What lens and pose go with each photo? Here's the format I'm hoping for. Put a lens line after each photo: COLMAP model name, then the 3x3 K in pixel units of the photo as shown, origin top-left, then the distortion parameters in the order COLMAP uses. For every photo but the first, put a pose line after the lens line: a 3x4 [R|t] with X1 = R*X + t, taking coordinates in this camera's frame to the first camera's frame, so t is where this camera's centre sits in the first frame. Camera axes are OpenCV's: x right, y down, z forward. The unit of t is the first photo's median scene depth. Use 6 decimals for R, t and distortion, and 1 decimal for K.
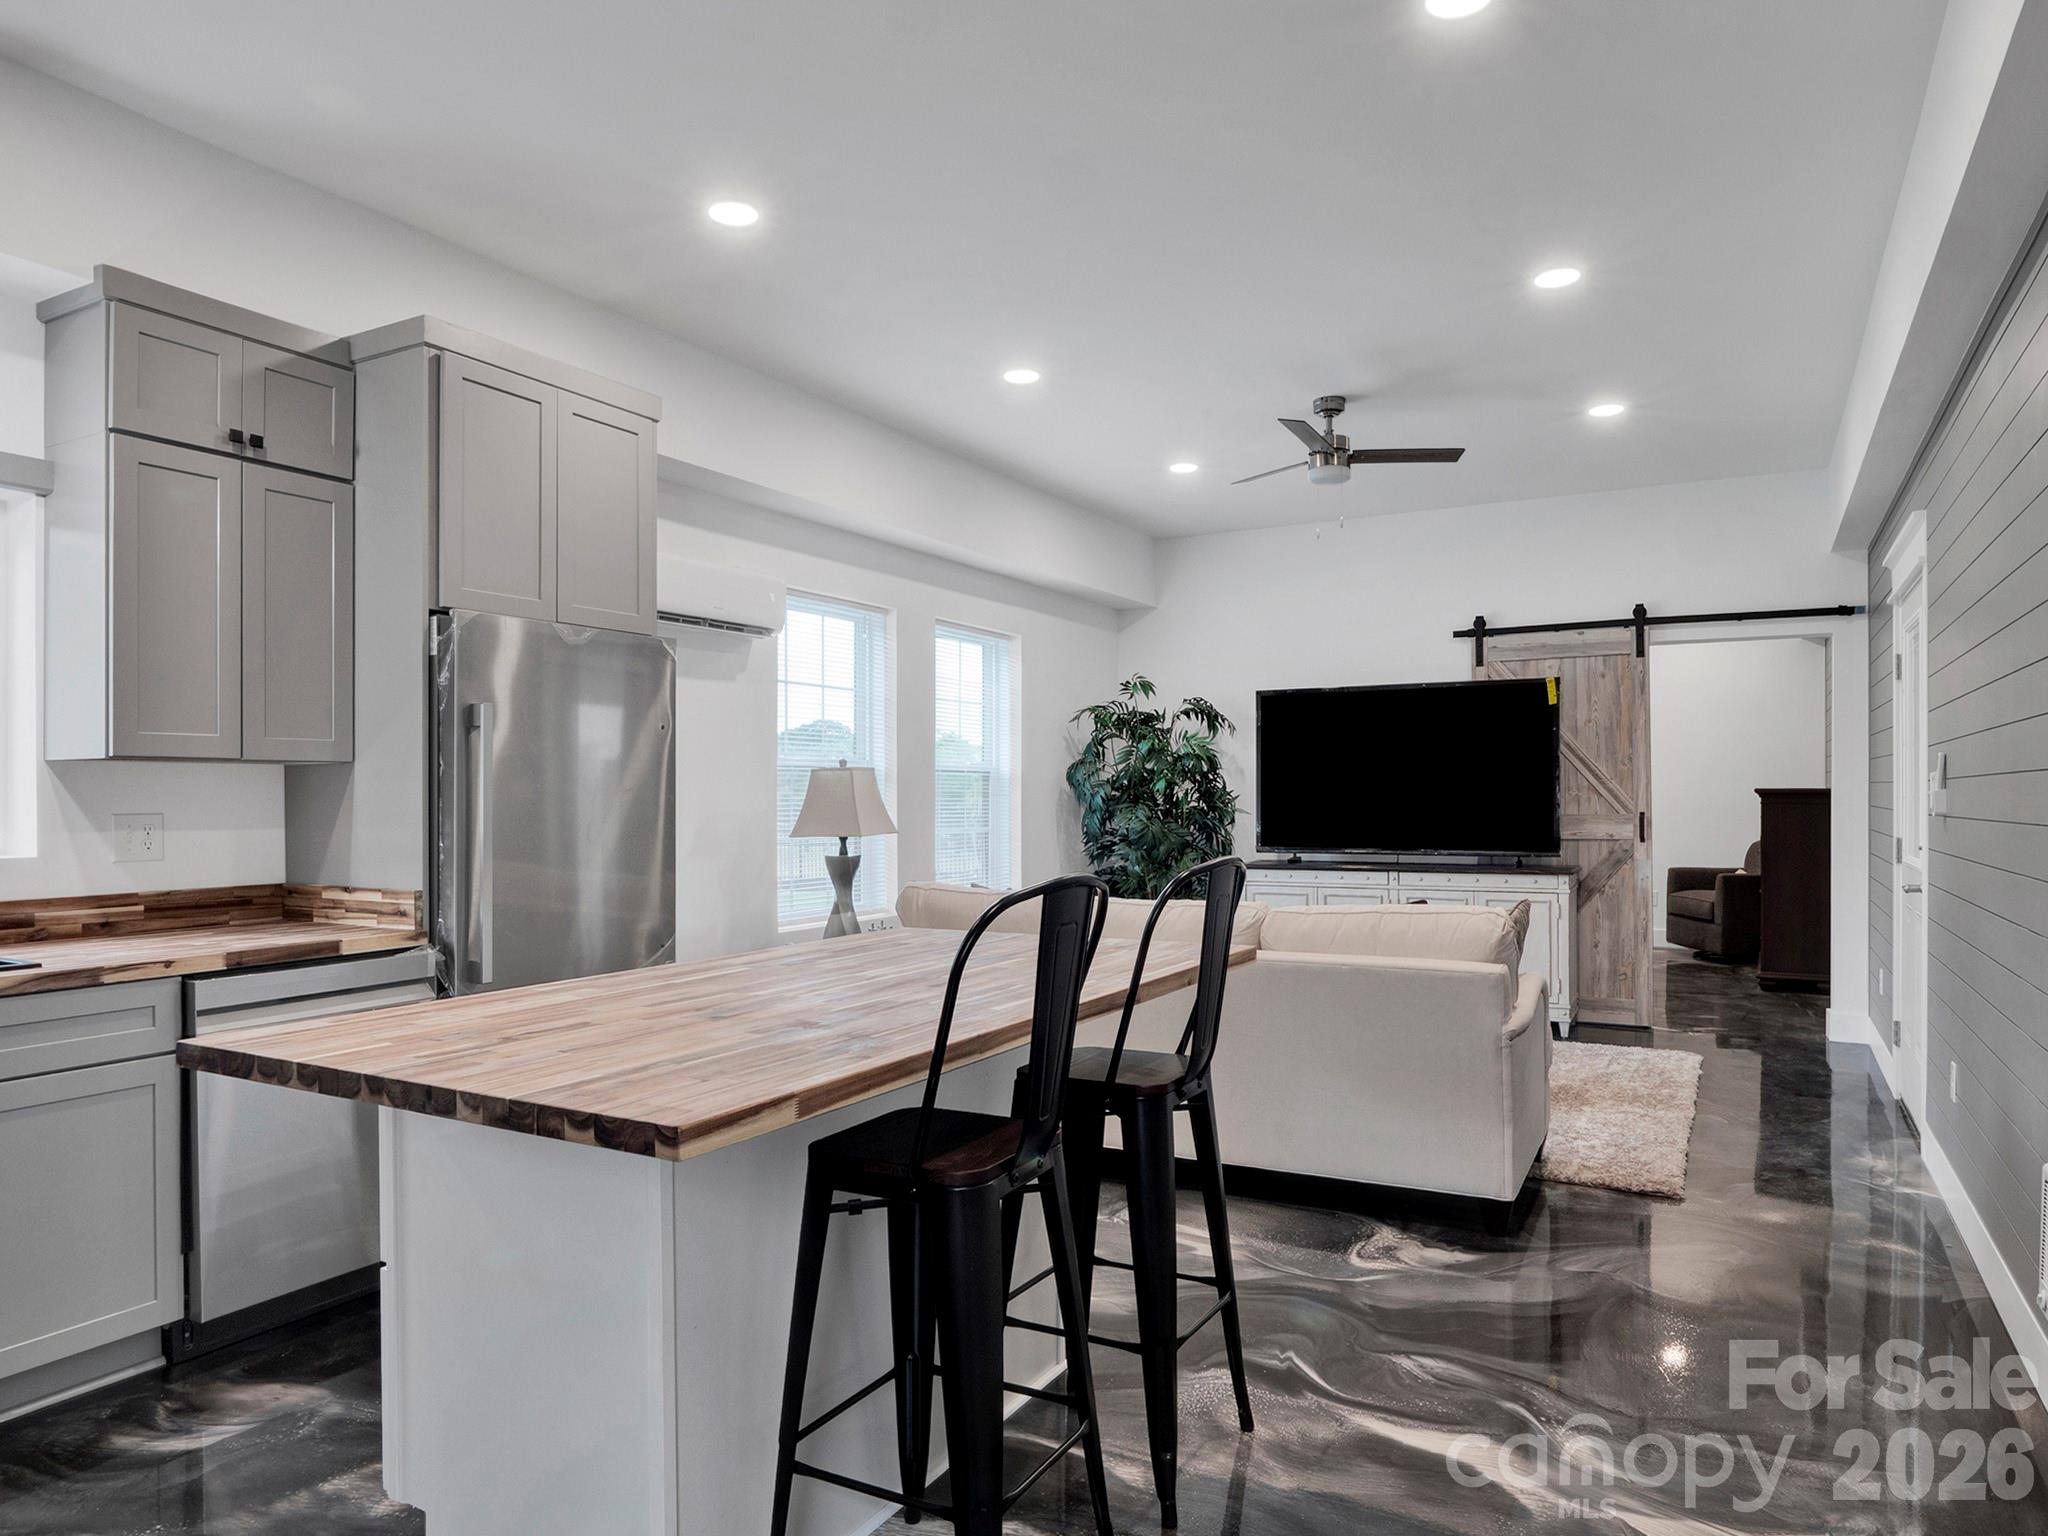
lens RADIAL K [[1325.2, 0, 1020.0], [0, 1325.2, 796.4], [0, 0, 1]] dist [-0.018736, 0.000346]
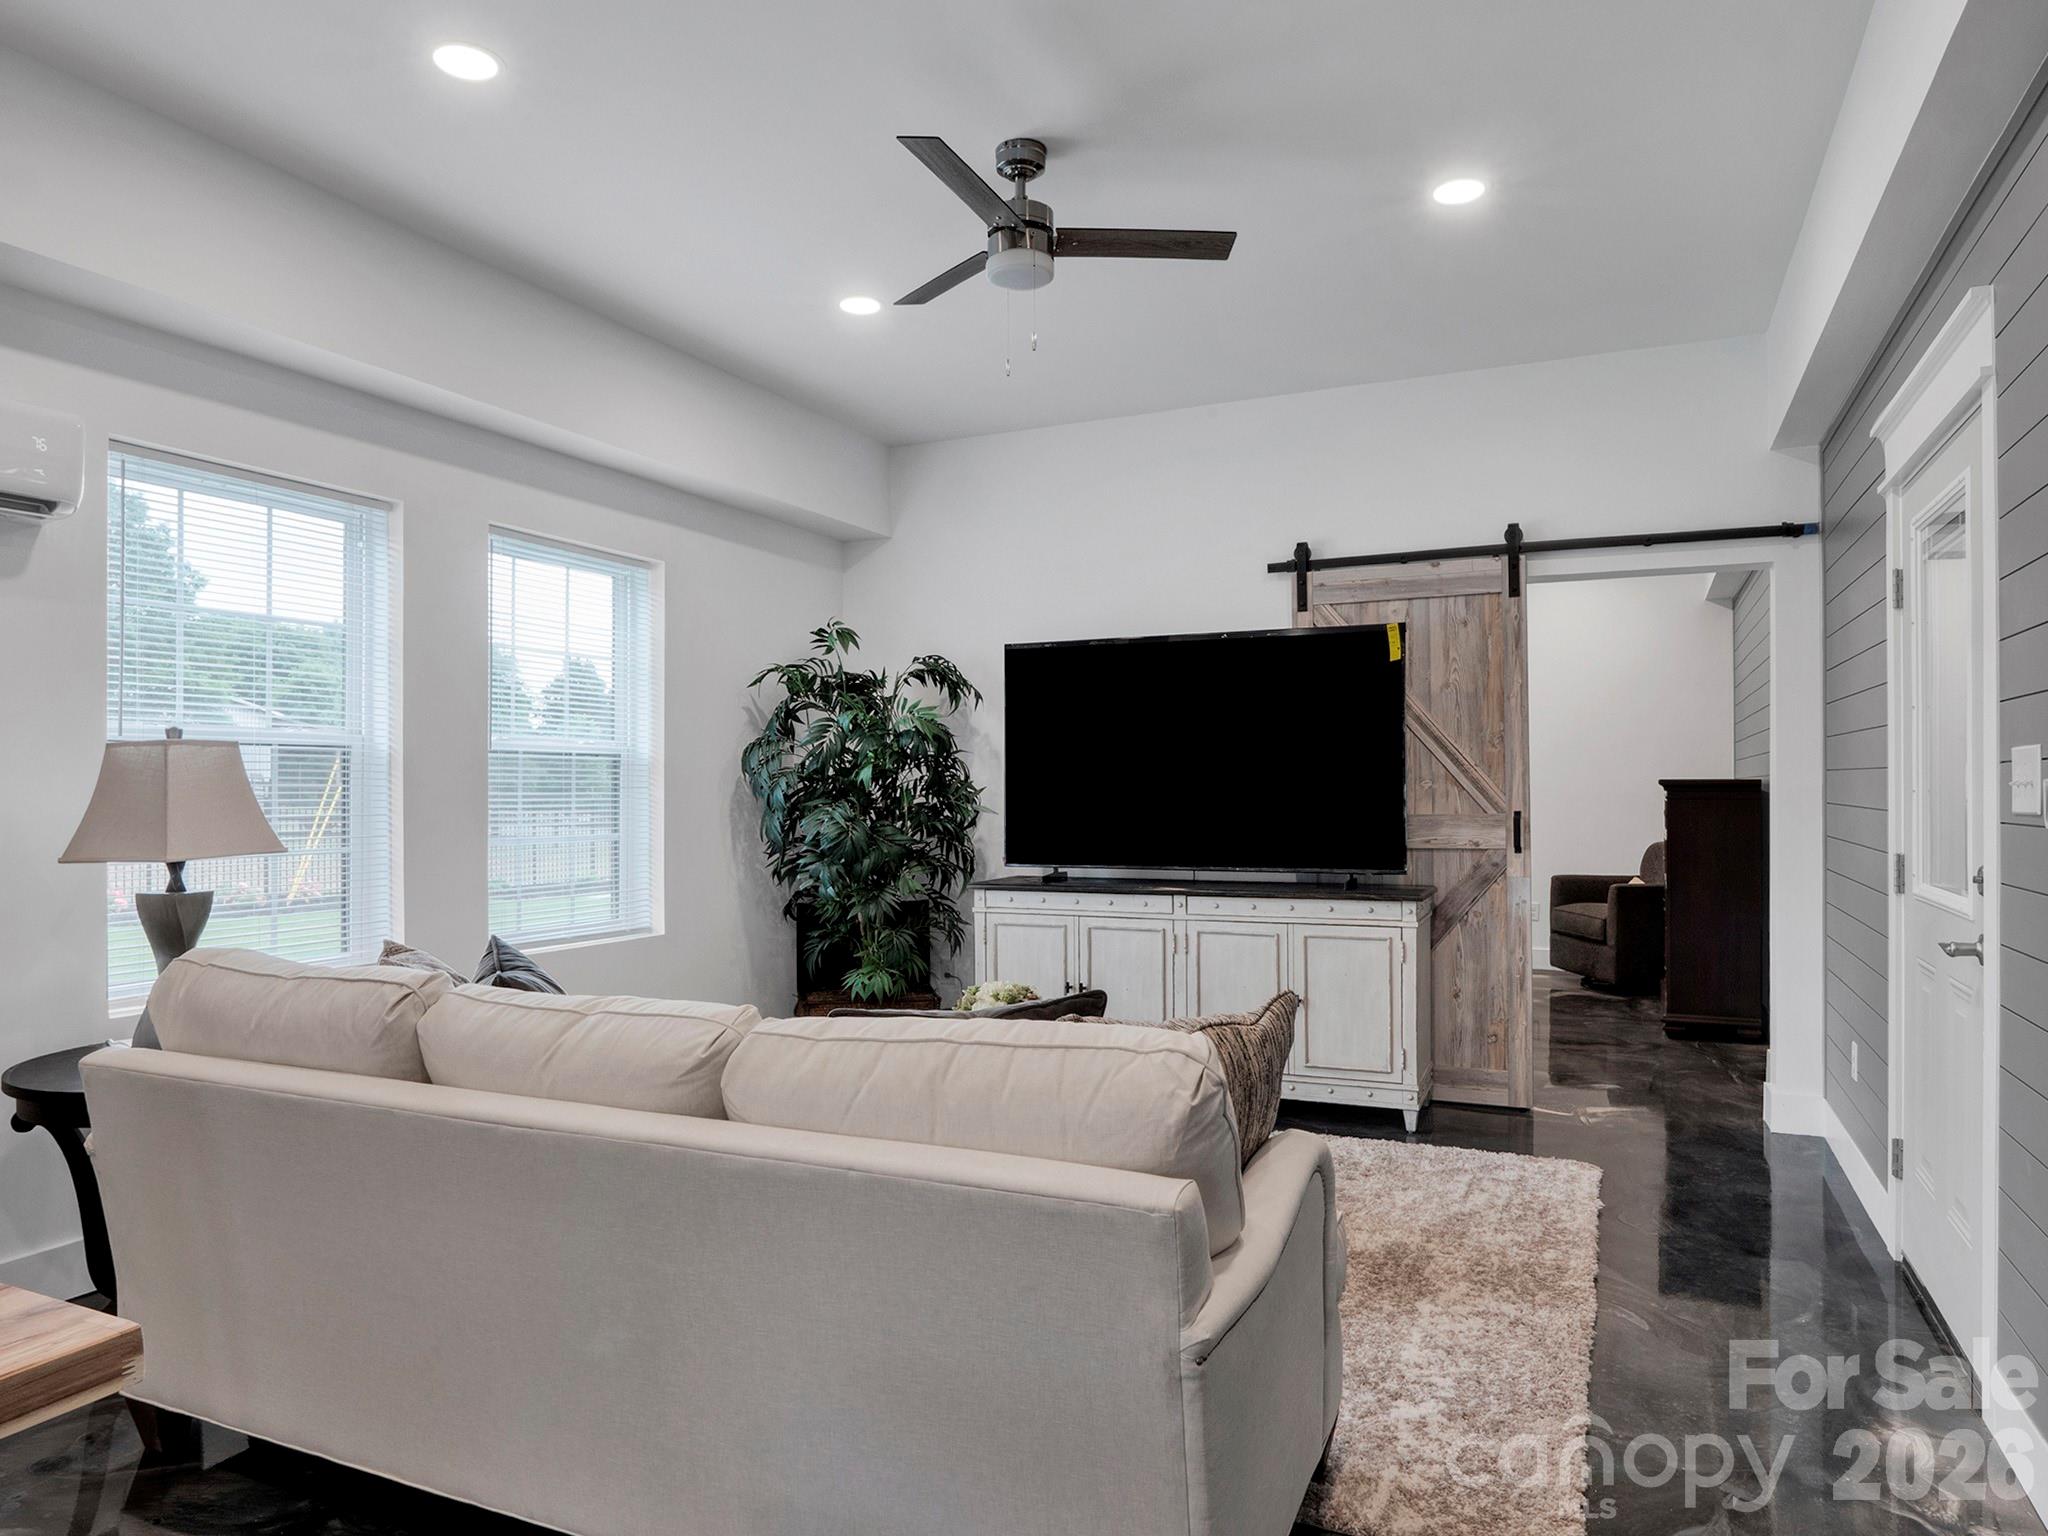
lens RADIAL K [[1339.7, 0, 1028.8], [0, 1339.7, 780.4], [0, 0, 1]] dist [-0.020387, 0.000576]
pose [[0.996446, 0.000404, 0.084232, 0.132841], [0.000119, 0.999981, -0.006202, -0.000458], [-0.084233, 0.006190, 0.996427, 0.272363]]
